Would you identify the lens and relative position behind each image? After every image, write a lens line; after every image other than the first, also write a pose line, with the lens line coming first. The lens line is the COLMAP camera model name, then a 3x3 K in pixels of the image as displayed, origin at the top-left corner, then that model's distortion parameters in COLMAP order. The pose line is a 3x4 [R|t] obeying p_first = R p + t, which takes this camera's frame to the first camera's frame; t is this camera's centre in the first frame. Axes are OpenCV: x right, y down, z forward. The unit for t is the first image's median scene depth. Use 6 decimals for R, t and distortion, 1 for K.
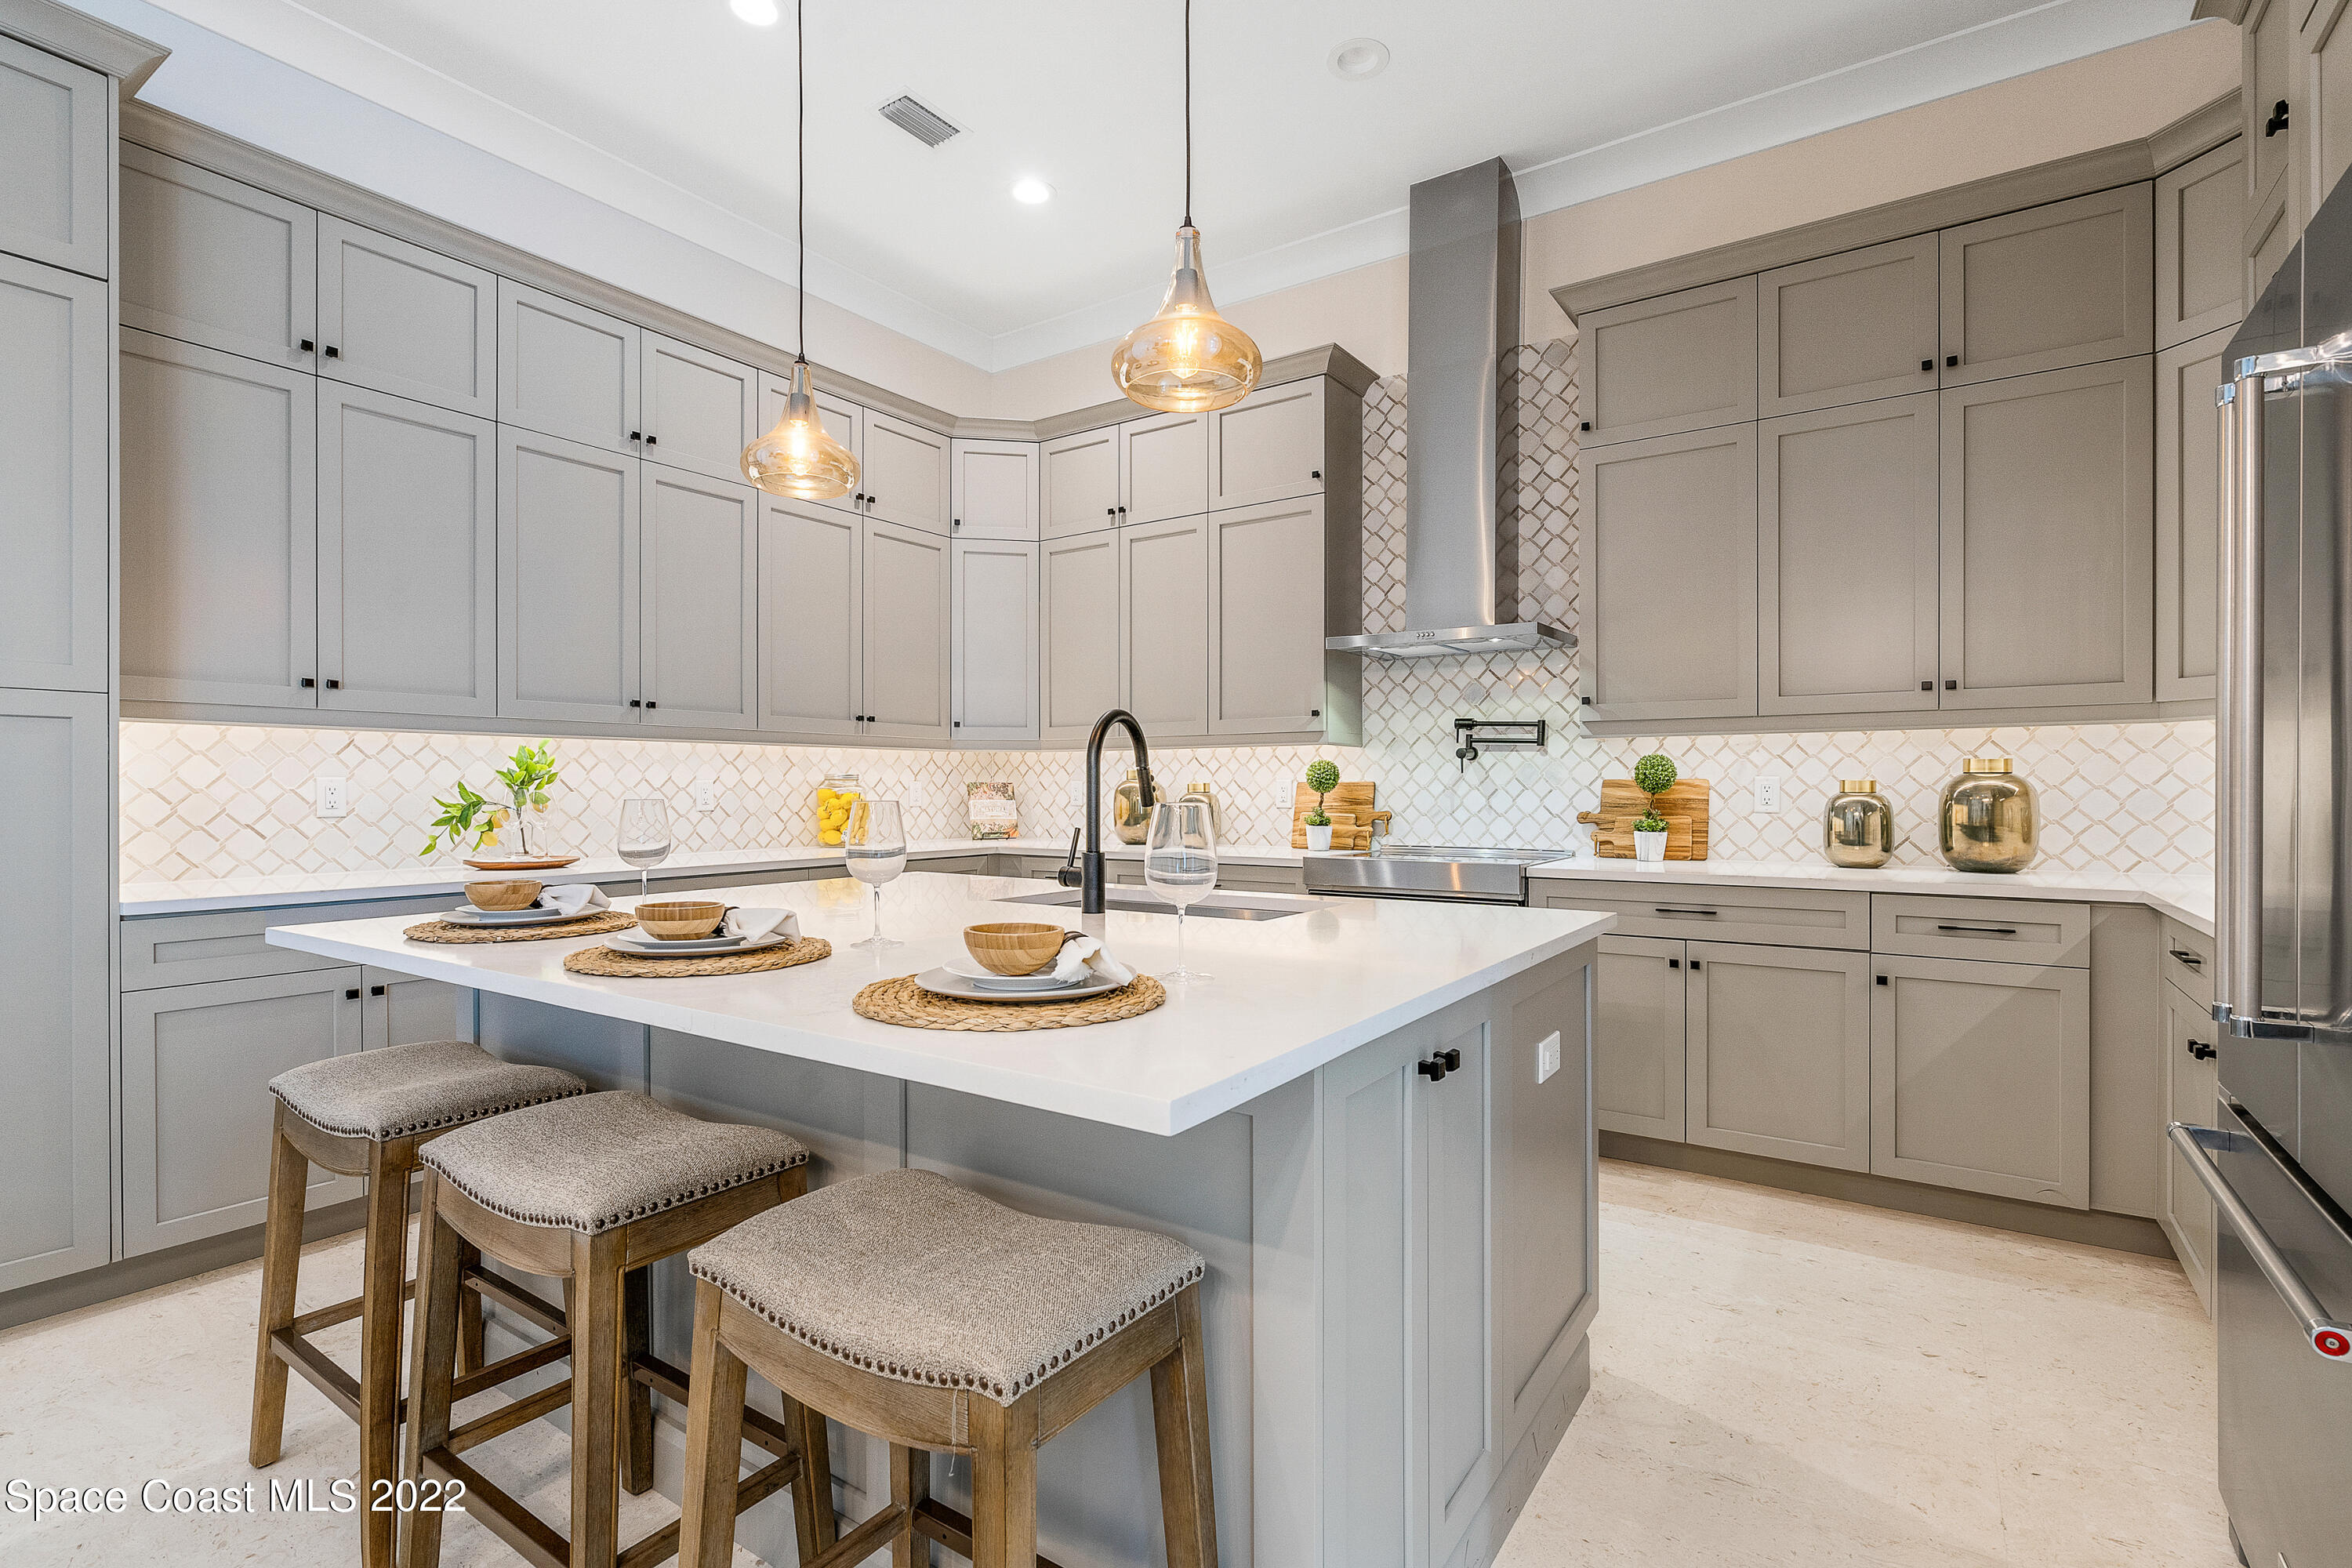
lens RADIAL K [[1092.2, 0, 1175.2], [0, 1092.2, 777.5], [0, 0, 1]] dist [0.000553, 0.000812]
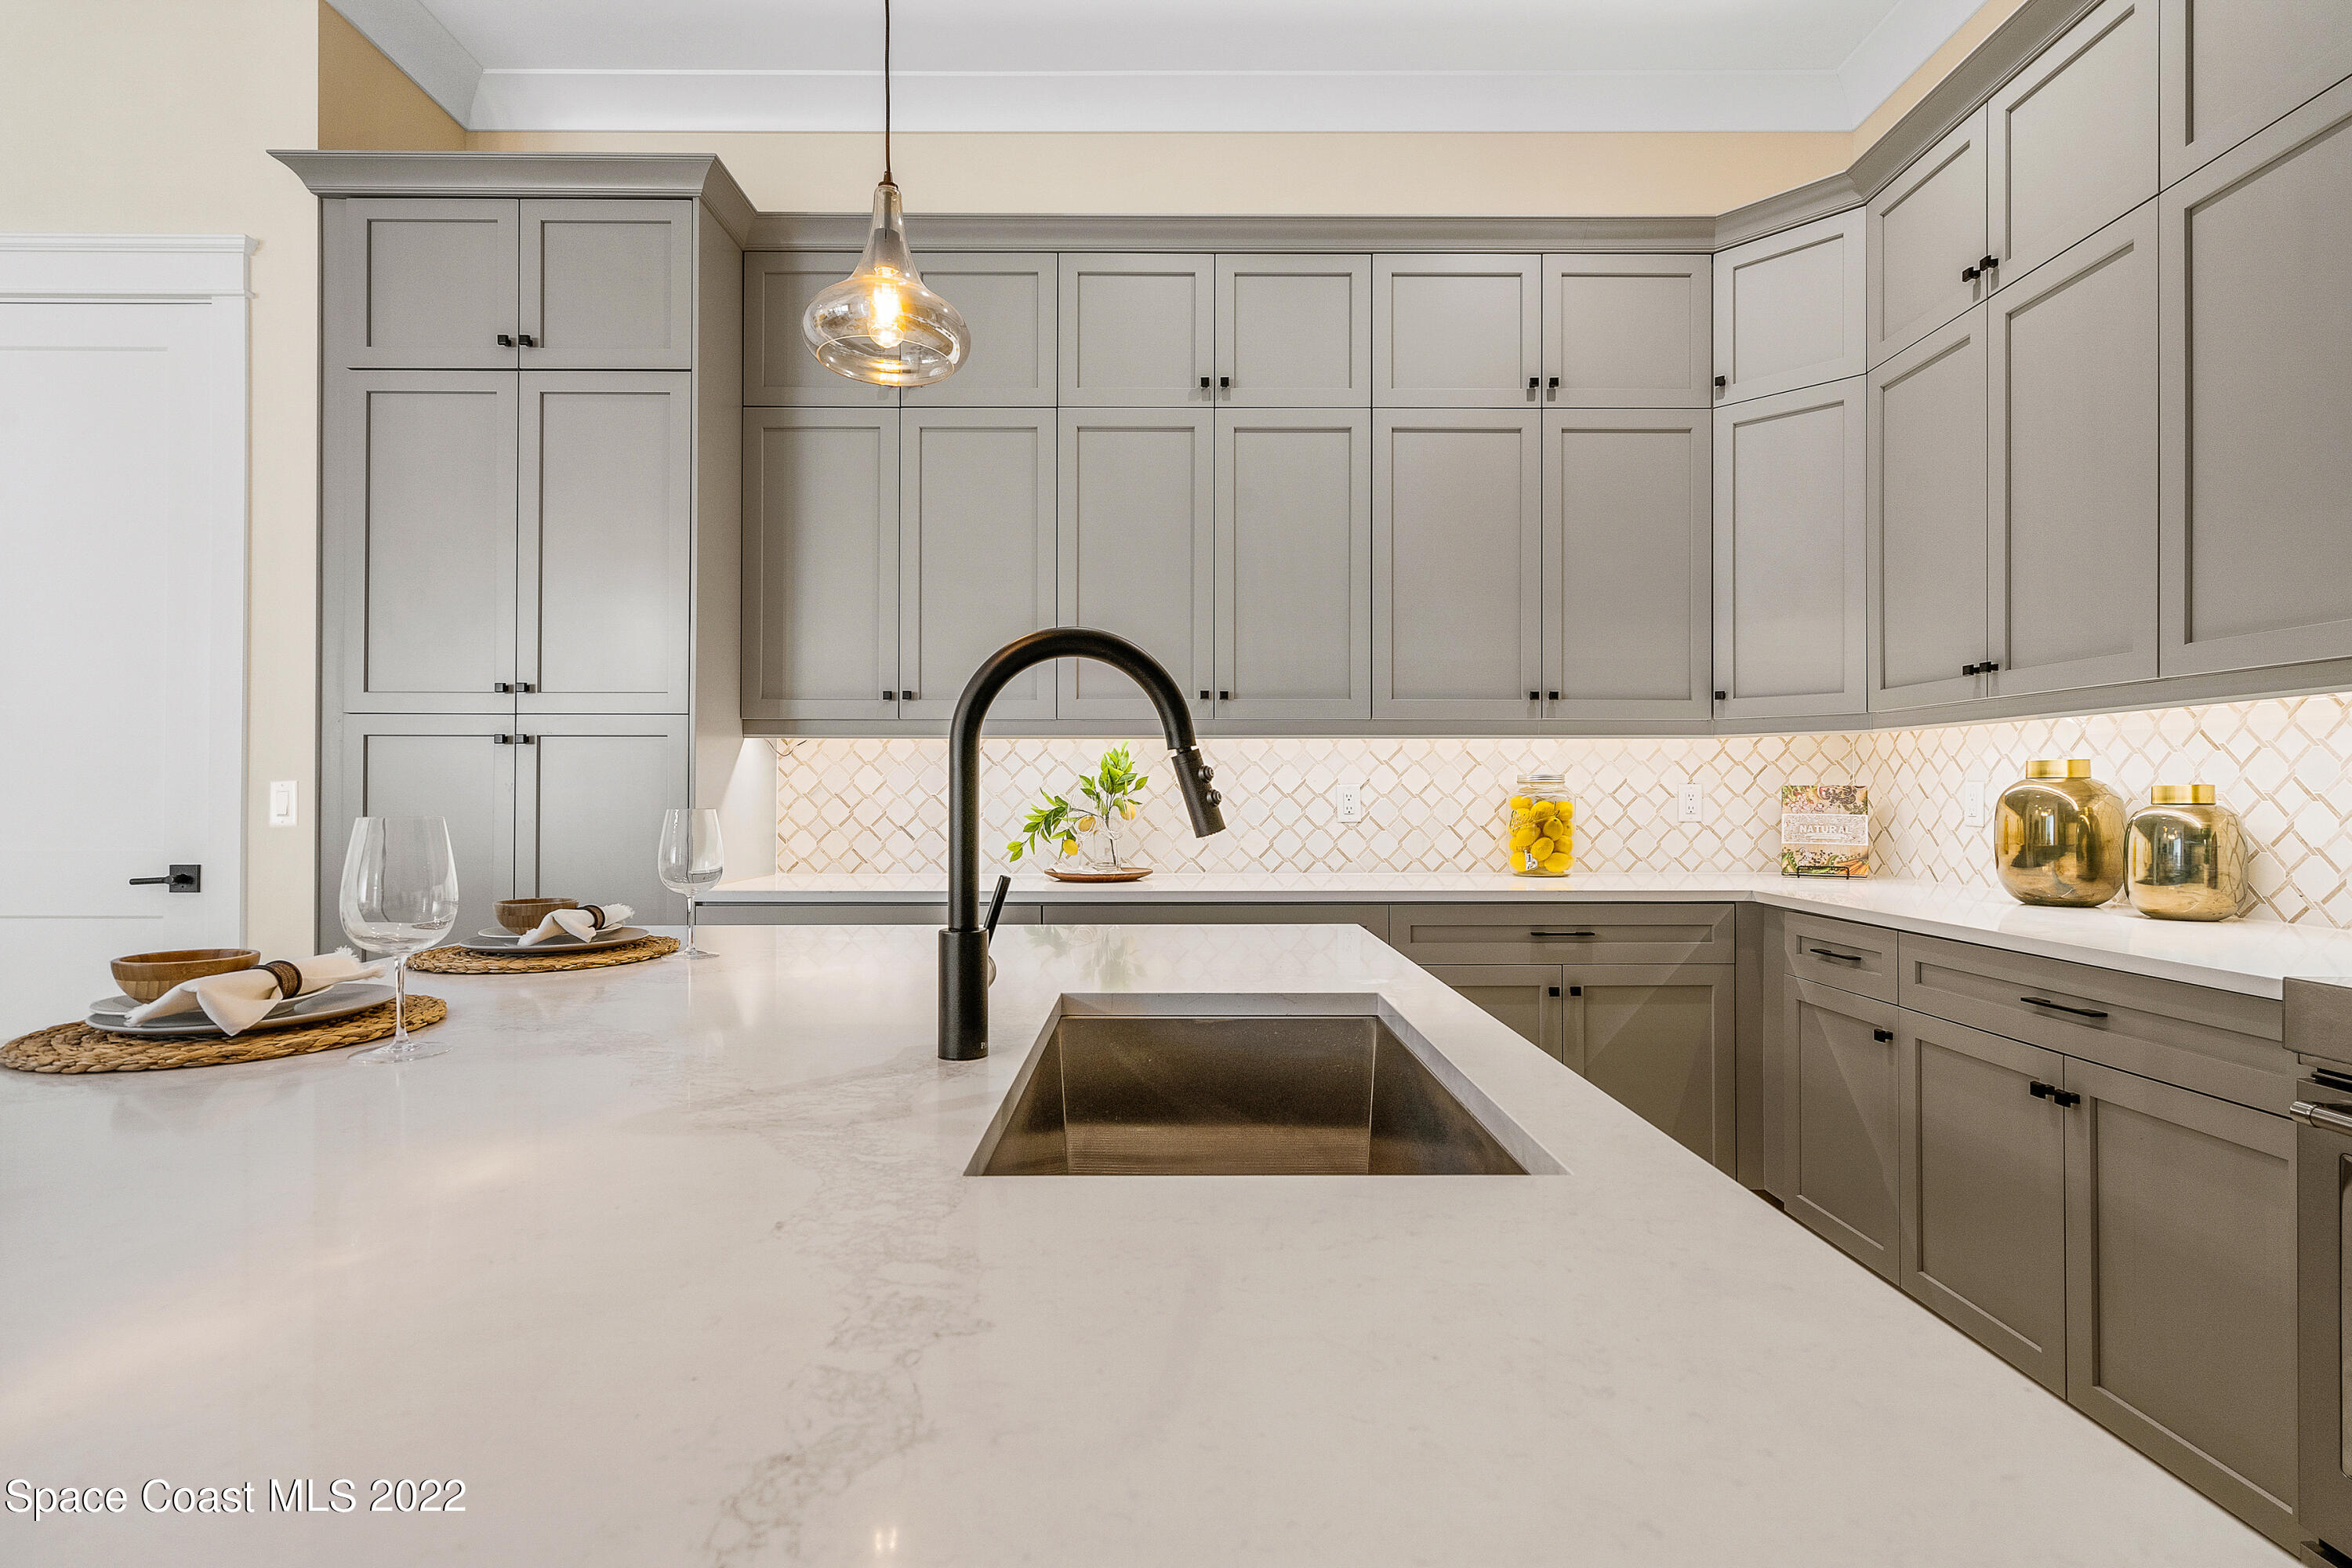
lens RADIAL K [[1155.9, 0, 1176.0], [0, 1155.9, 784.0], [0, 0, 1]] dist [0.000454, 0.000924]
pose [[0.568538, -0.006212, -0.822634, 0.192734], [0.007233, 0.999971, -0.002552, 0.003084], [0.822625, -0.004499, 0.568566, 0.380215]]
